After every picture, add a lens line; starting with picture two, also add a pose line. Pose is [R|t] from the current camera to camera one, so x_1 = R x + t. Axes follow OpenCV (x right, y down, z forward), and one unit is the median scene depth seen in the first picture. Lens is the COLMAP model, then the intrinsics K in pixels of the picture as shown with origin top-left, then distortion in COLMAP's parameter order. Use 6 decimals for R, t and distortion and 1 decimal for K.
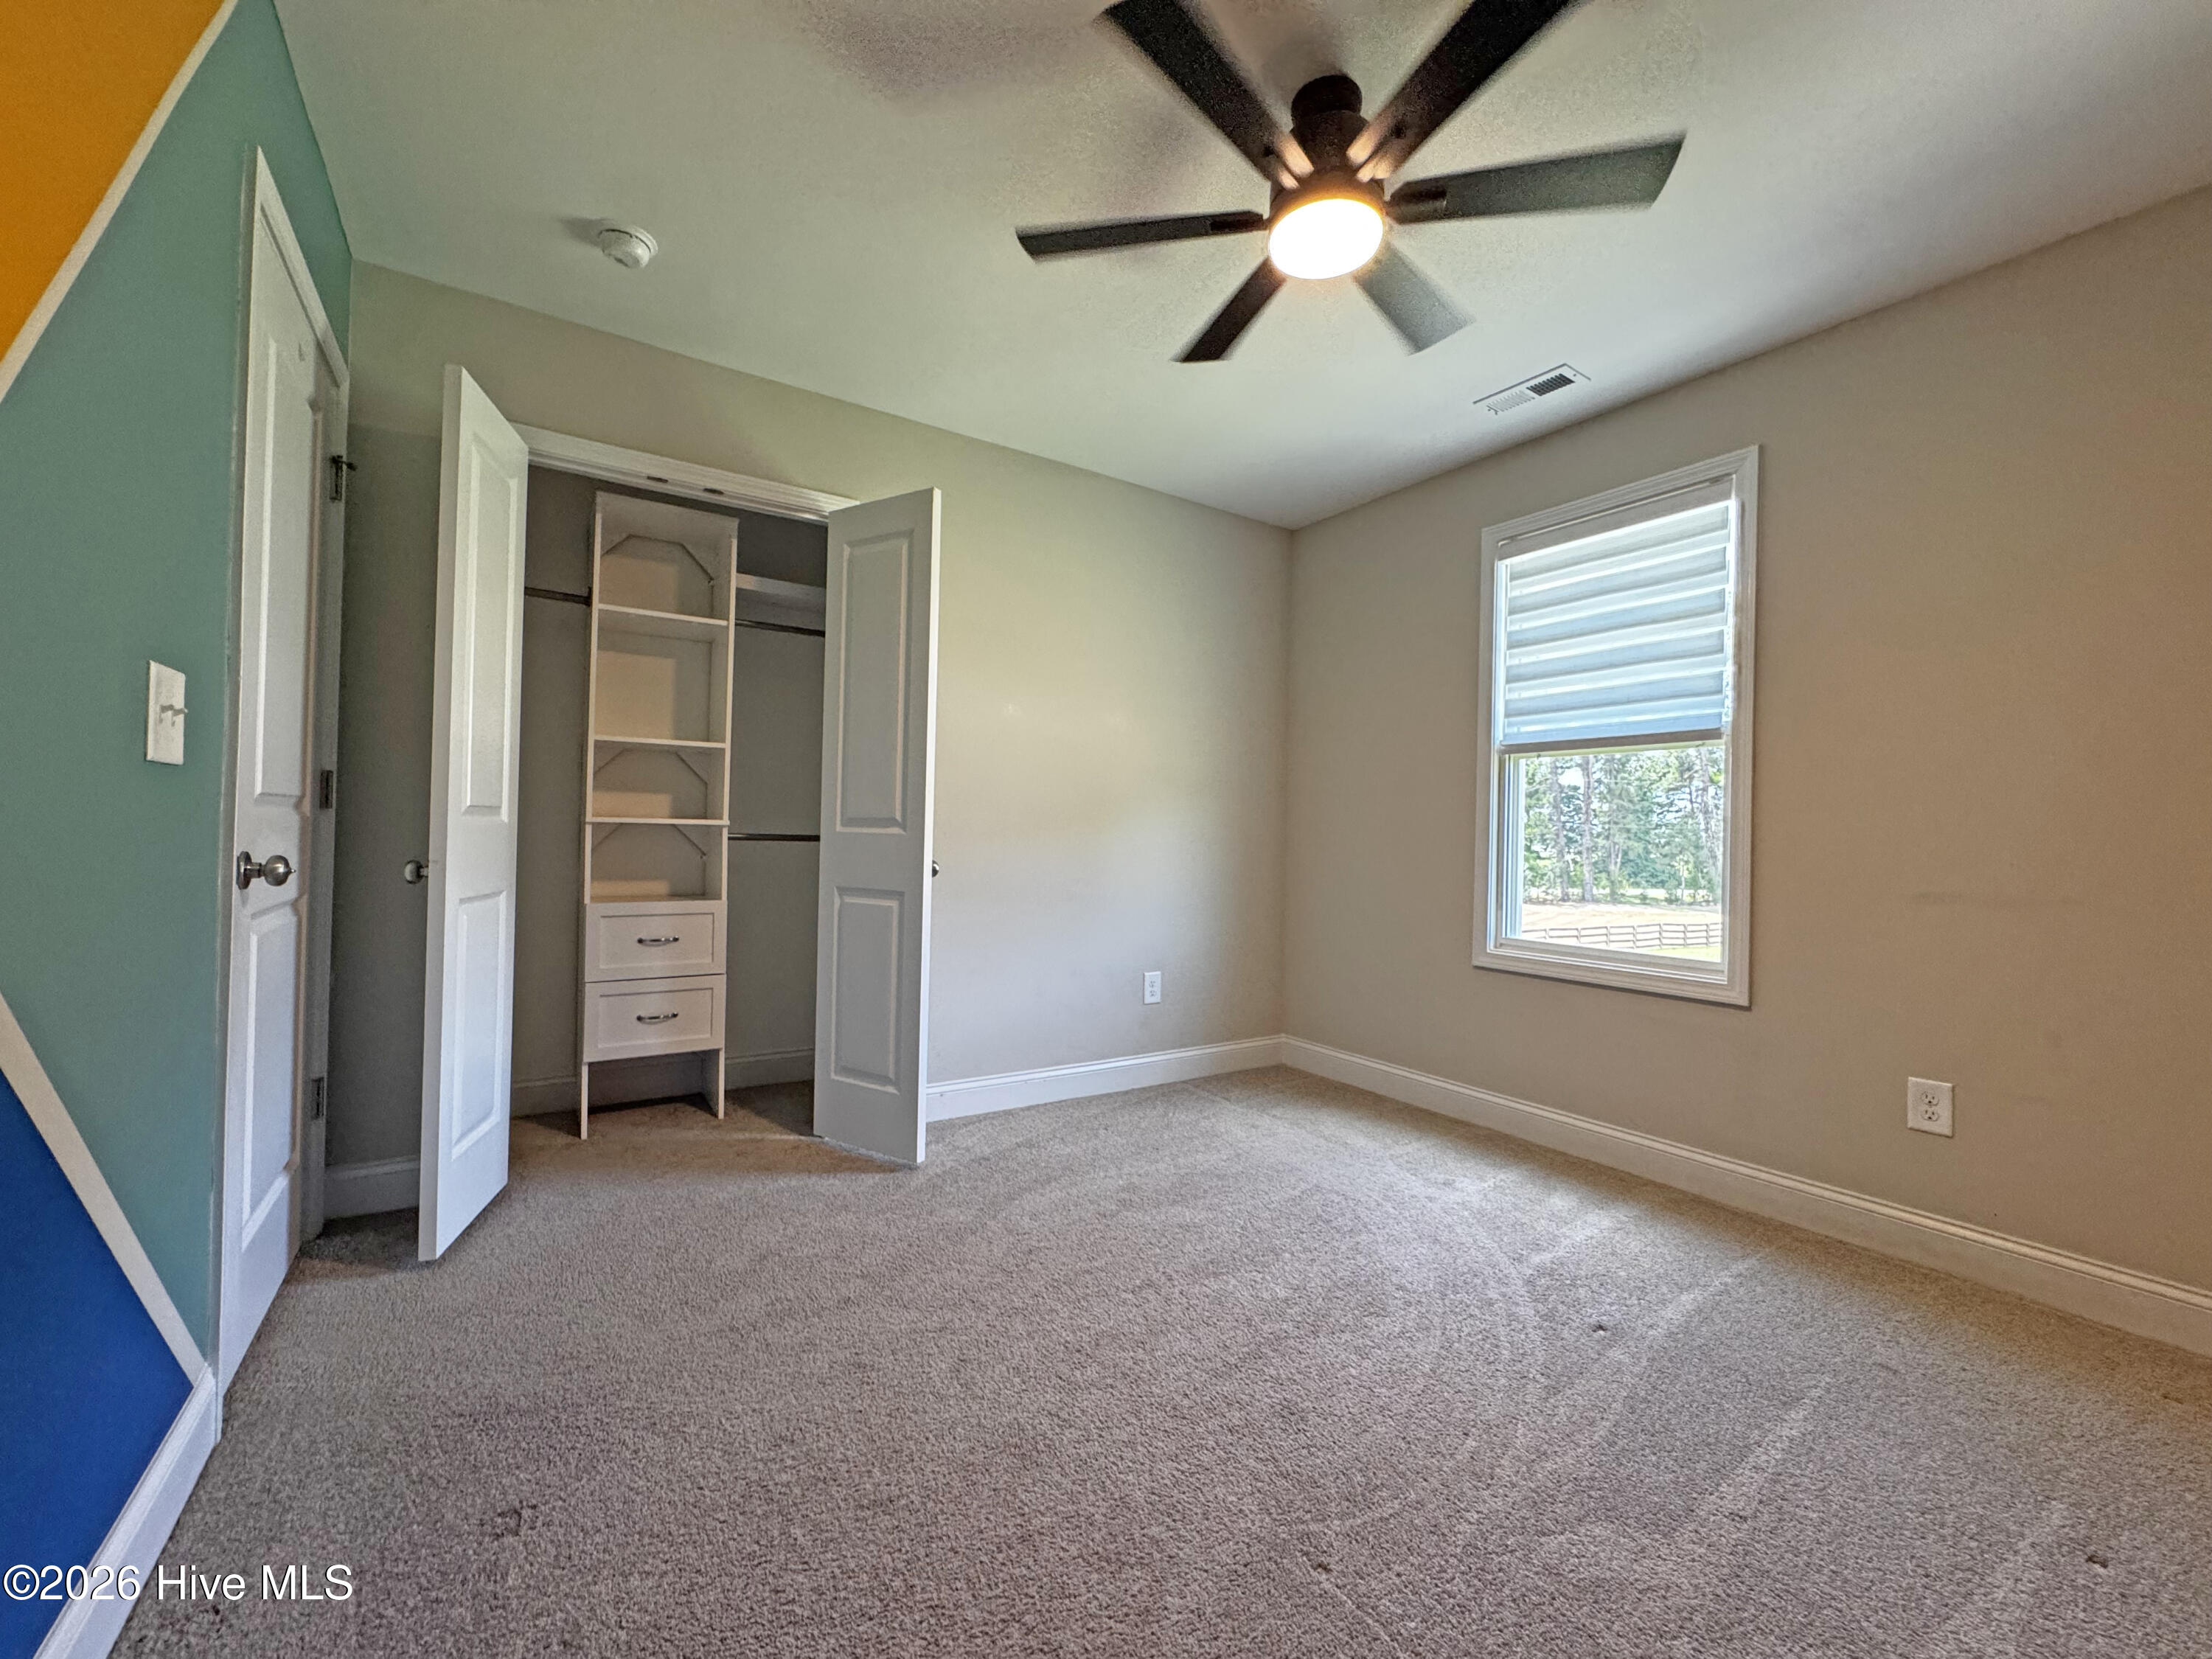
lens RADIAL K [[889.7, 0, 1131.3], [0, 889.7, 826.0], [0, 0, 1]] dist [-0.002249, 0.000384]
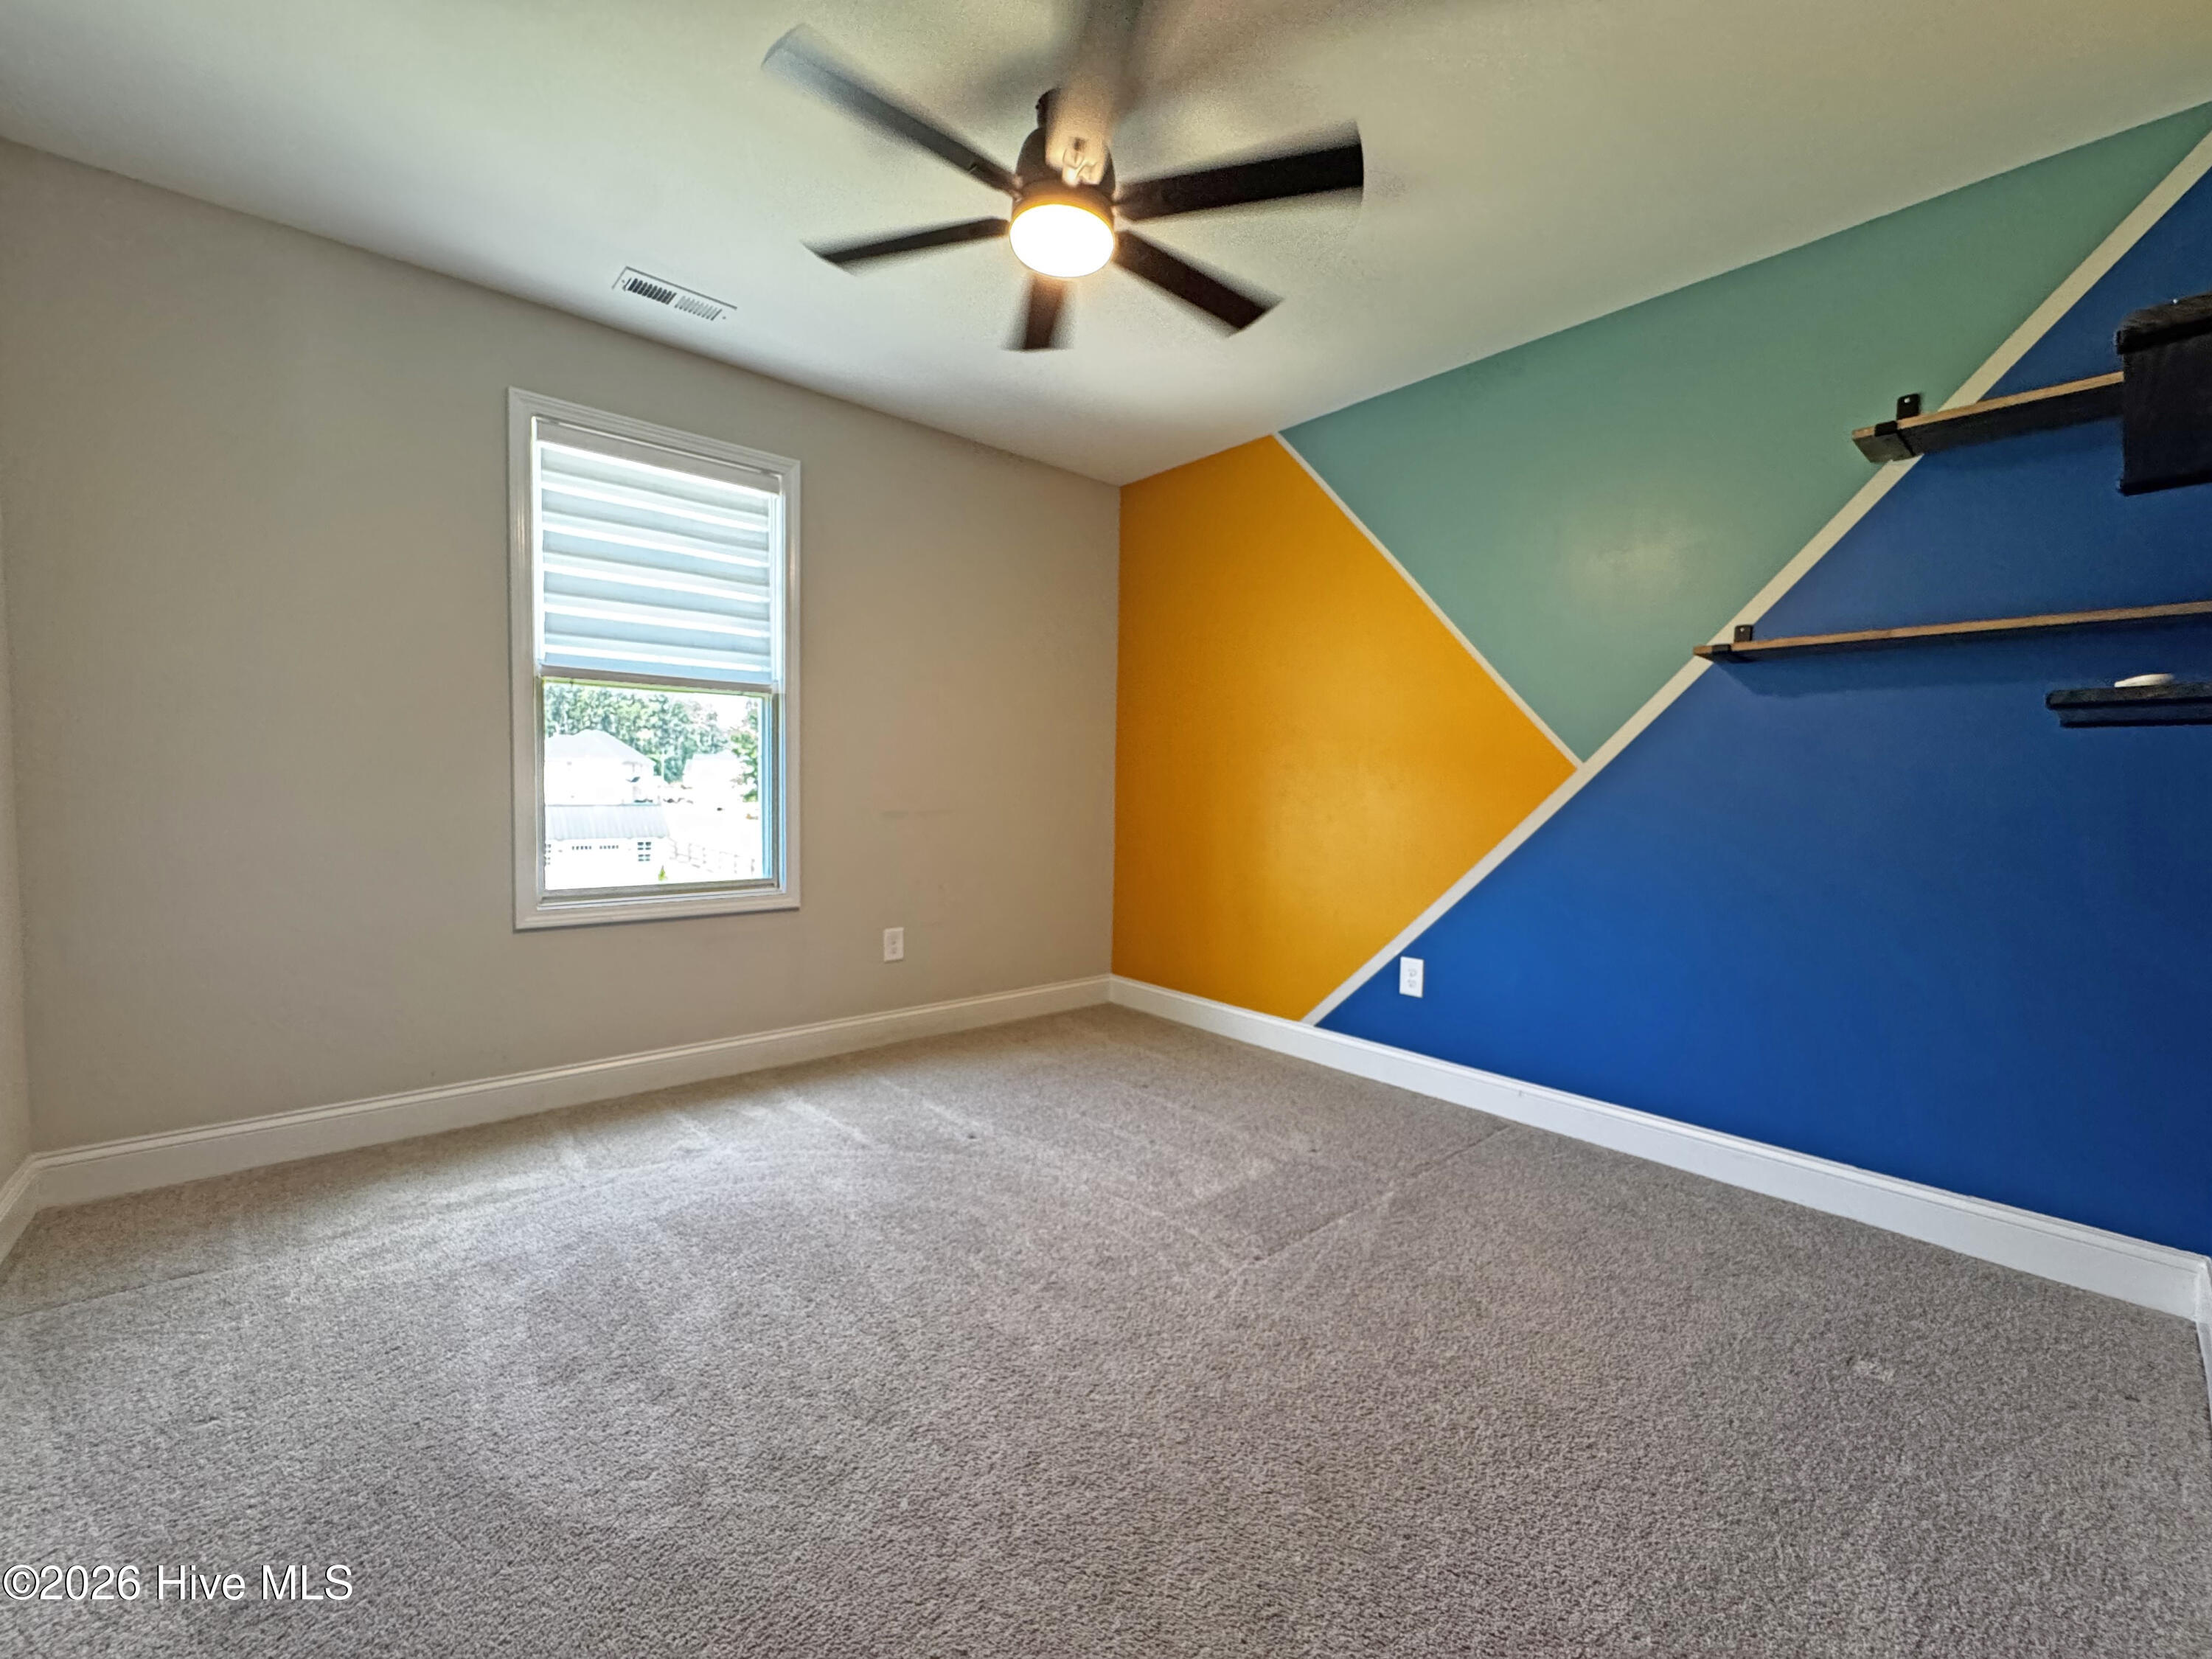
lens RADIAL K [[889.7, 0, 1102.7], [0, 889.7, 808.4], [0, 0, 1]] dist [-0.002249, 0.000384]
pose [[-0.107400, -0.058790, 0.992476, -0.594364], [-0.038419, 0.997750, 0.054945, -0.025693], [-0.993473, -0.032229, -0.109417, 0.675069]]
